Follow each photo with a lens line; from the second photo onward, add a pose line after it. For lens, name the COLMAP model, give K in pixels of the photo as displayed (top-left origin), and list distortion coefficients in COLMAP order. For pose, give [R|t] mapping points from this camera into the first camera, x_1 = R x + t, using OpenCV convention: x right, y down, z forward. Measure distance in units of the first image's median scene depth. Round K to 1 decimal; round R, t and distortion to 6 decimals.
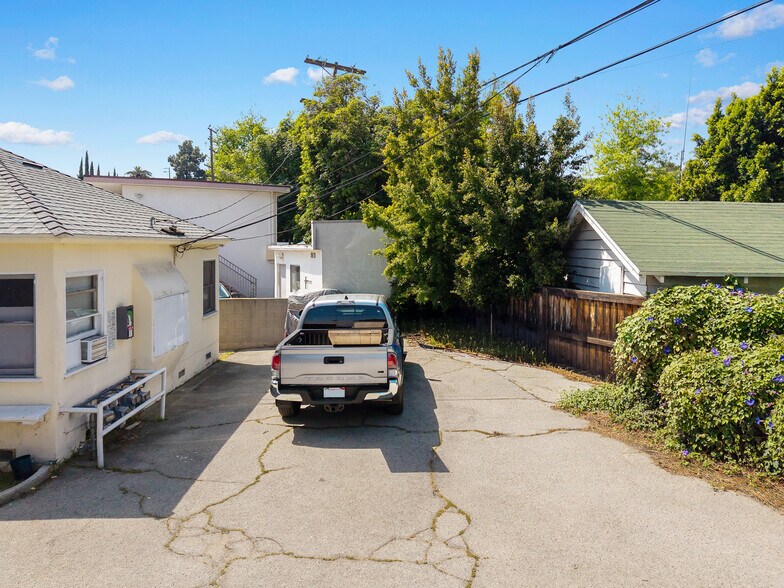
lens RADIAL K [[521.2, 0, 392.0], [0, 521.2, 294.0], [0, 0, 1]] dist [0.036788, -0.037229]
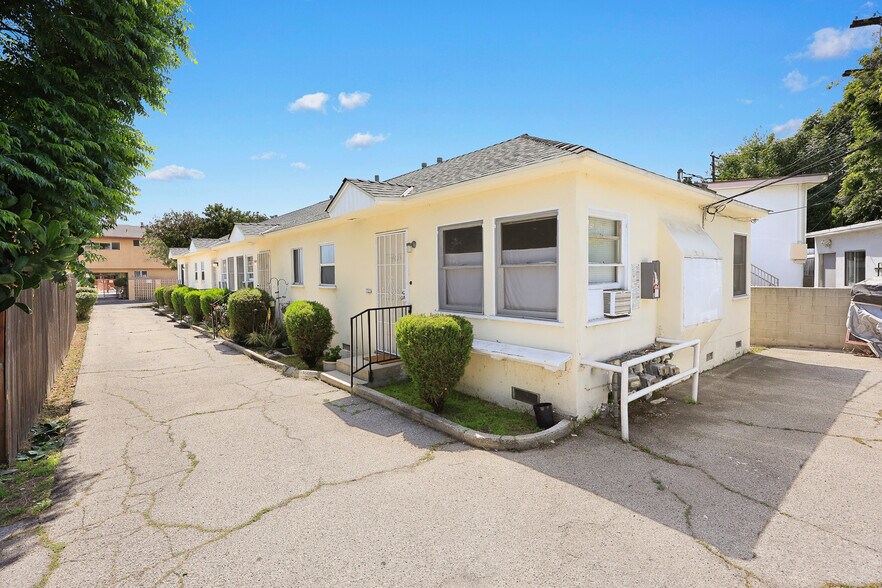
lens RADIAL K [[405.8, 0, 413.5], [0, 405.8, 273.1], [0, 0, 1]] dist [0.000445, -0.000322]
pose [[0.565313, -0.021342, -0.824600, -0.197331], [-0.031282, 0.998391, -0.047286, 0.100975], [0.824283, 0.052527, 0.563736, 0.330216]]
